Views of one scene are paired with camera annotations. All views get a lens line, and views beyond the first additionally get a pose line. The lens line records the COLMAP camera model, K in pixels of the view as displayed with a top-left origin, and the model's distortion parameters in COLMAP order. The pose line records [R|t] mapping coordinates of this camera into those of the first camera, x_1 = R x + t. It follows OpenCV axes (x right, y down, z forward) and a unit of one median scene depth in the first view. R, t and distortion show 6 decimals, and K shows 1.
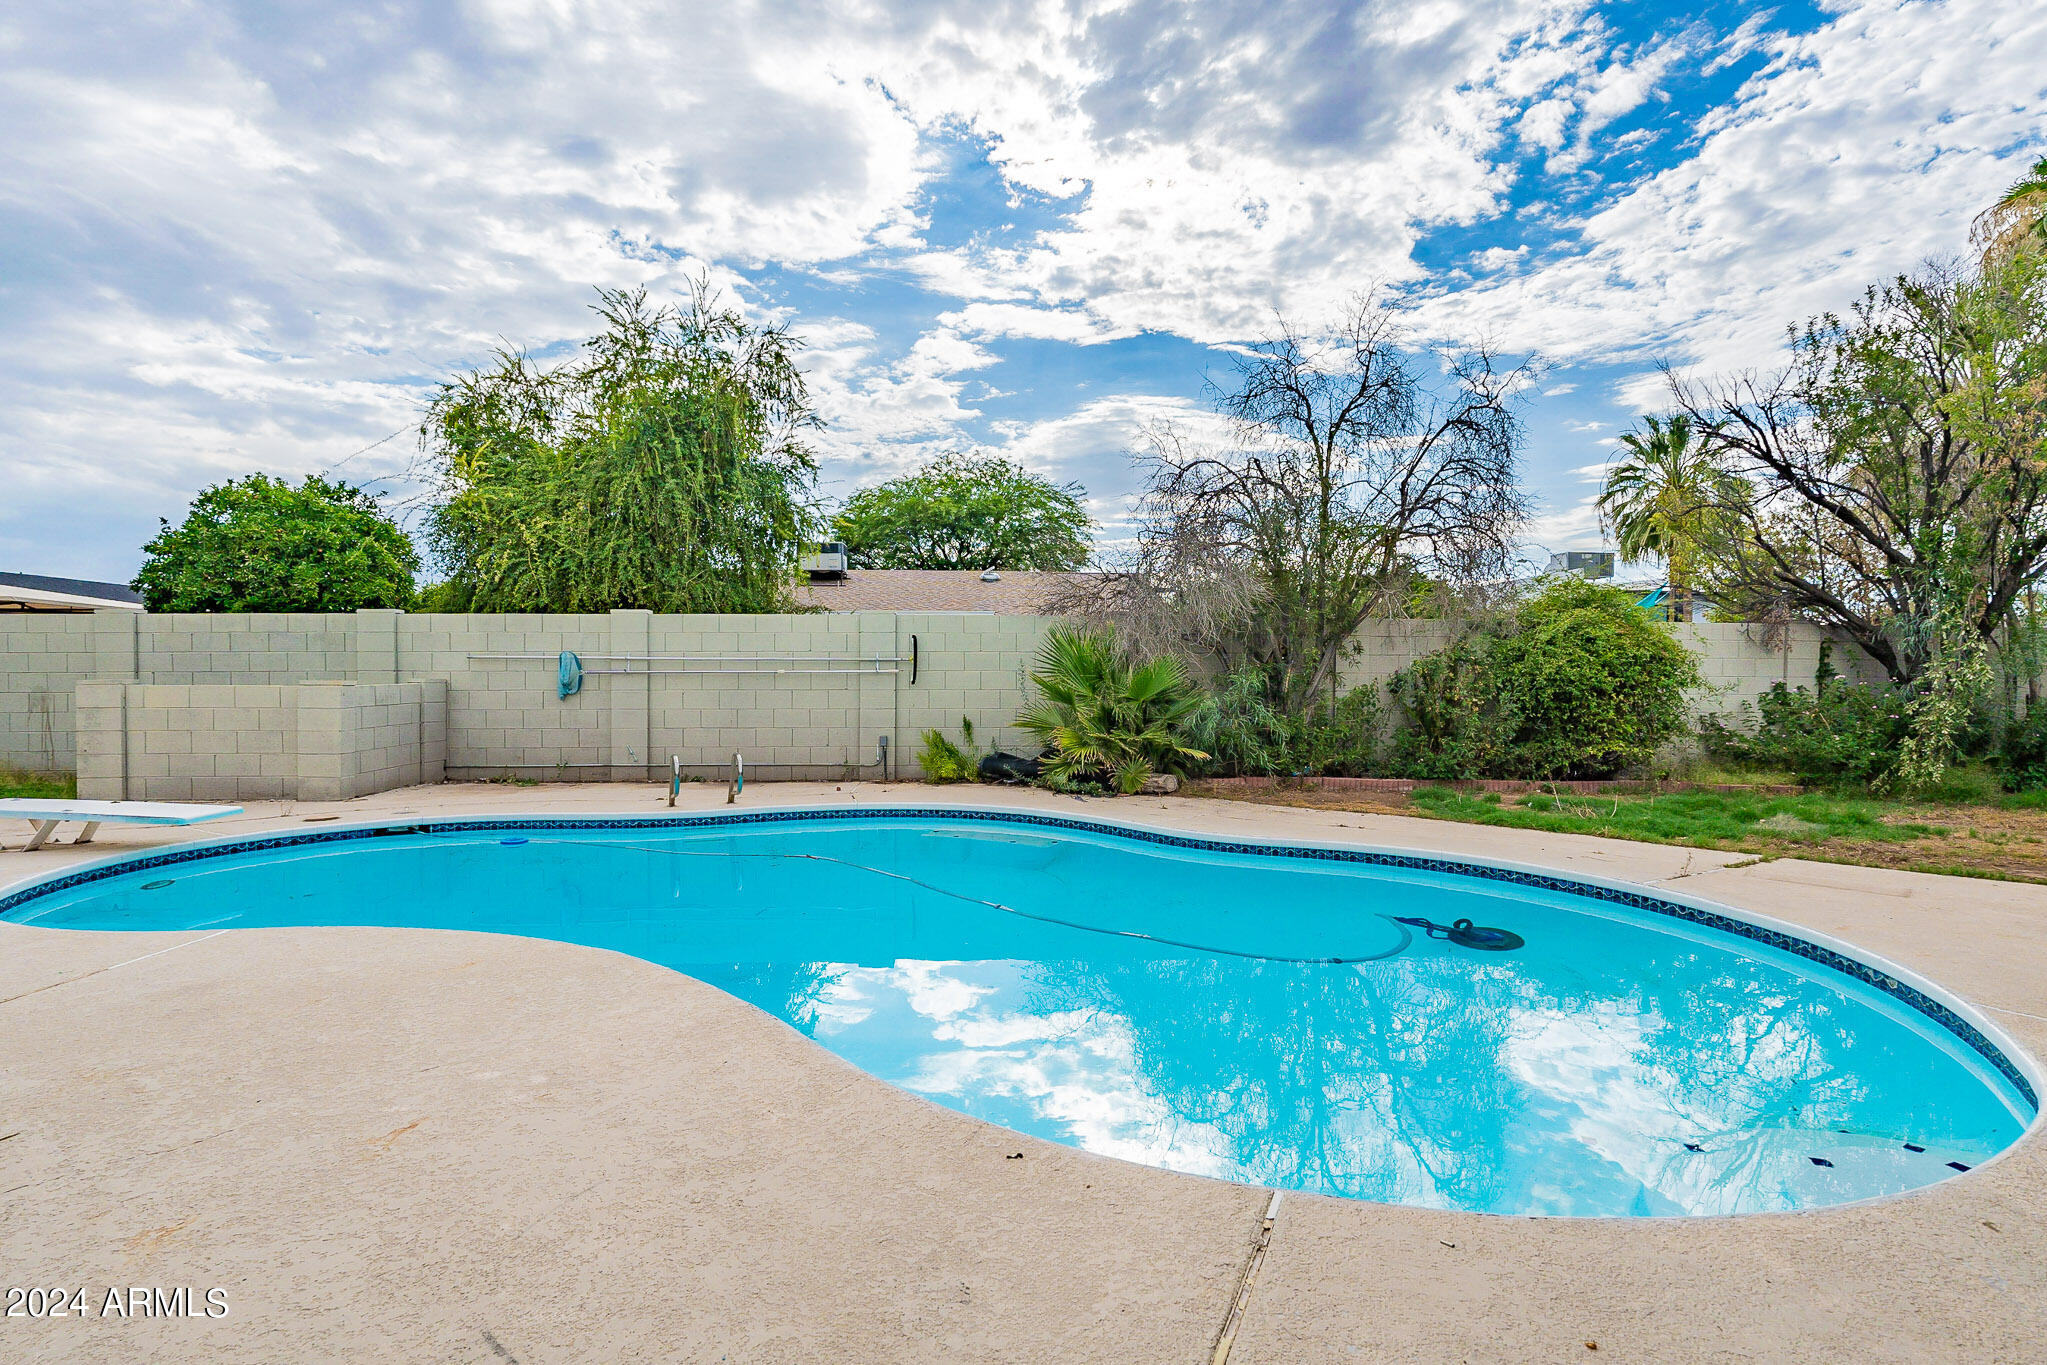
lens RADIAL K [[903.9, 0, 1027.3], [0, 903.9, 692.4], [0, 0, 1]] dist [-0.000856, -0.000550]
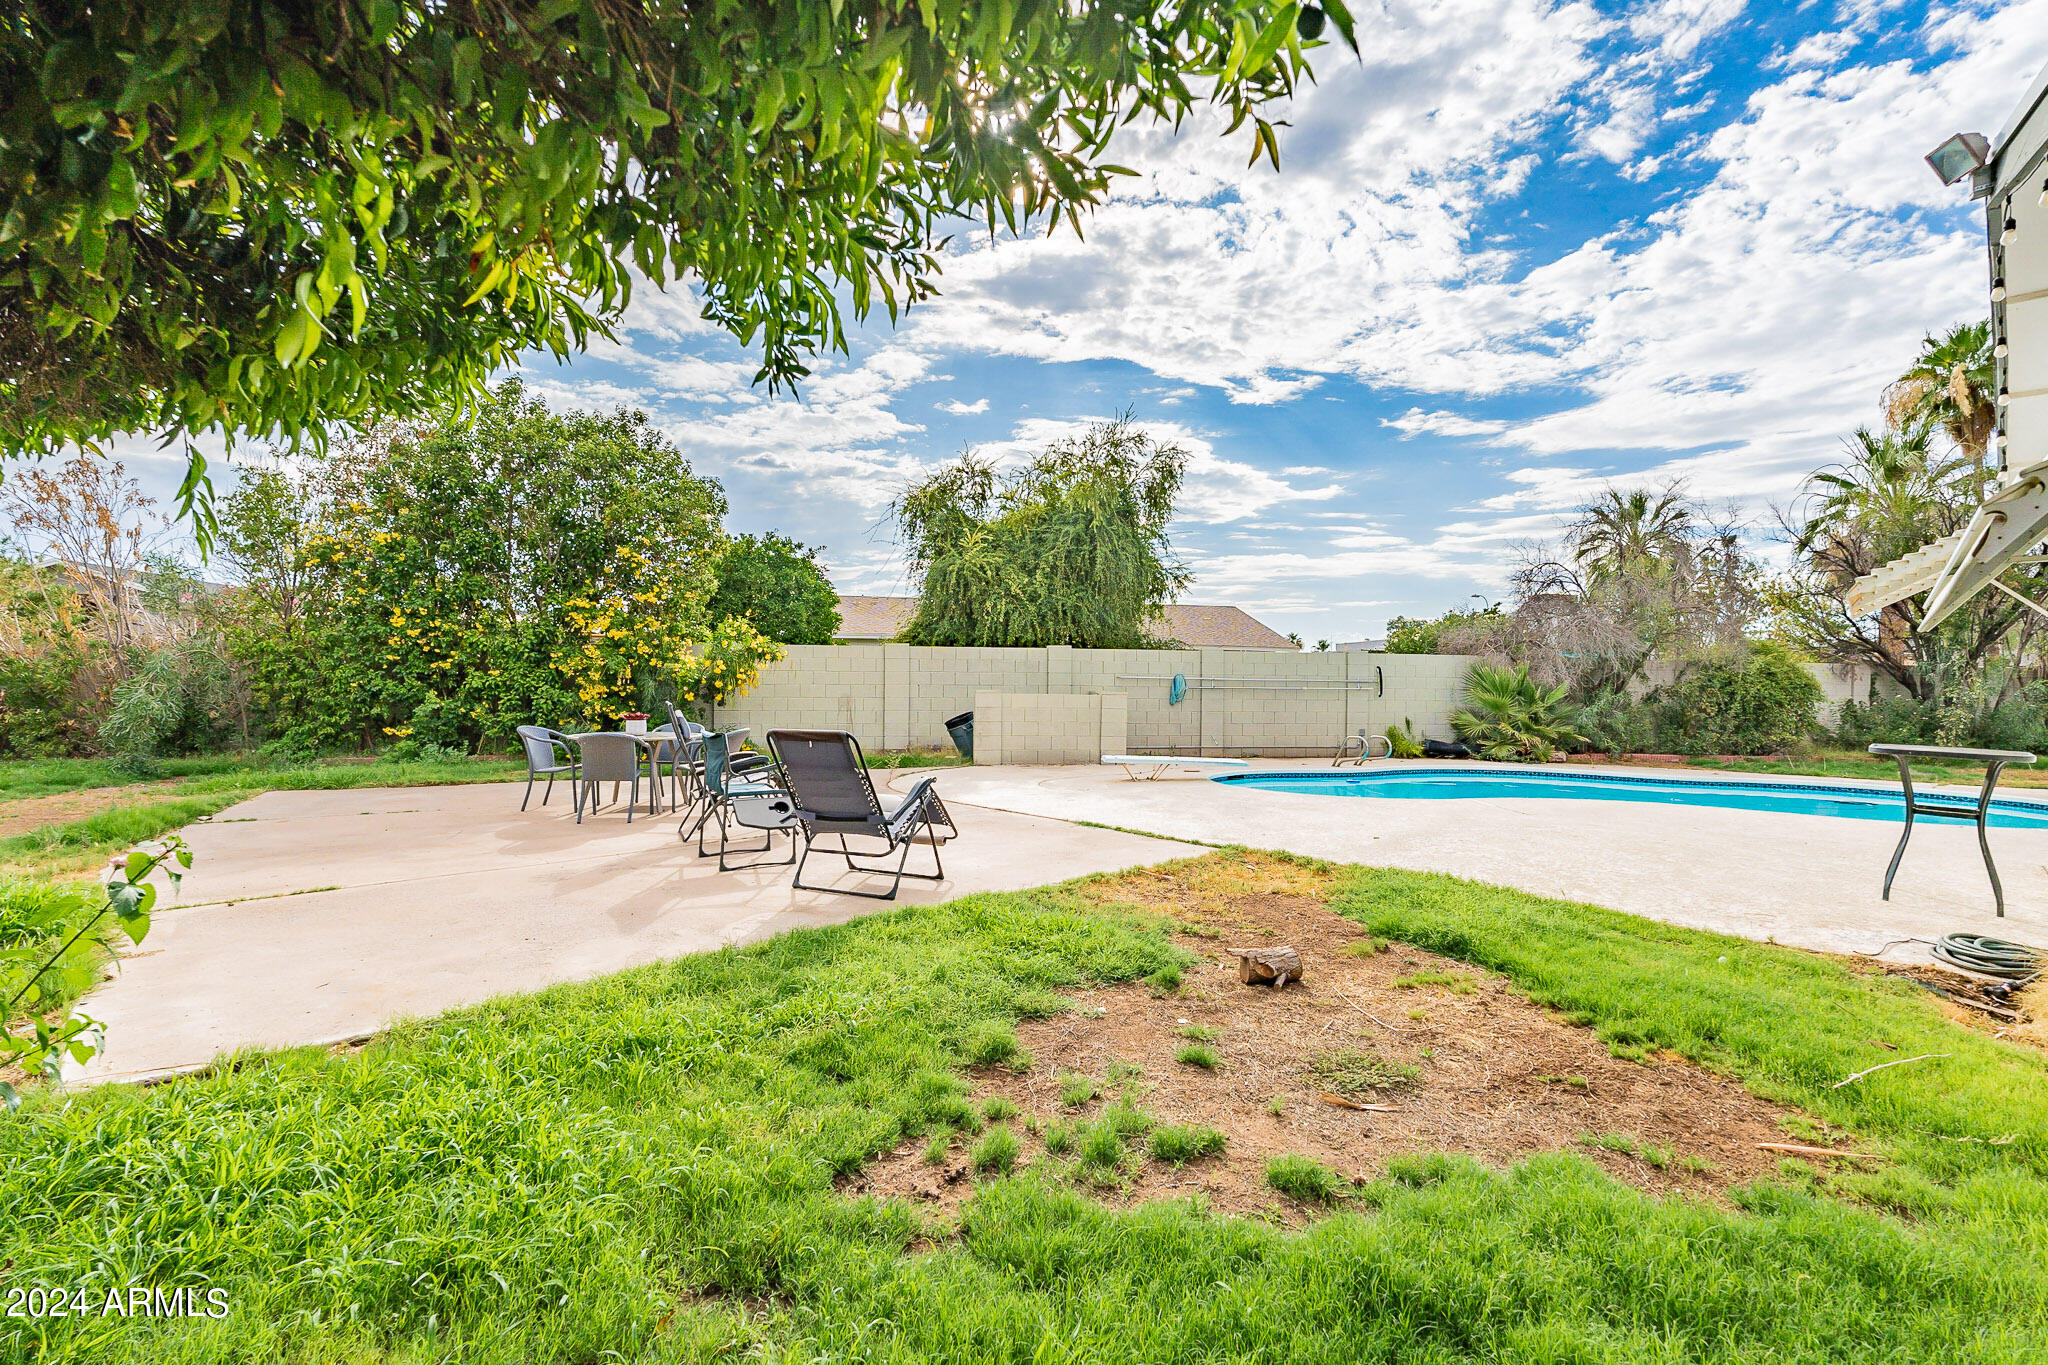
lens RADIAL K [[904.3, 0, 1013.4], [0, 904.3, 688.6], [0, 0, 1]] dist [-0.000856, -0.000550]
pose [[0.991996, 0.008045, 0.126013, -0.974354], [-0.005524, 0.999778, -0.020345, 0.012629], [-0.126149, 0.019486, 0.991820, -0.493712]]
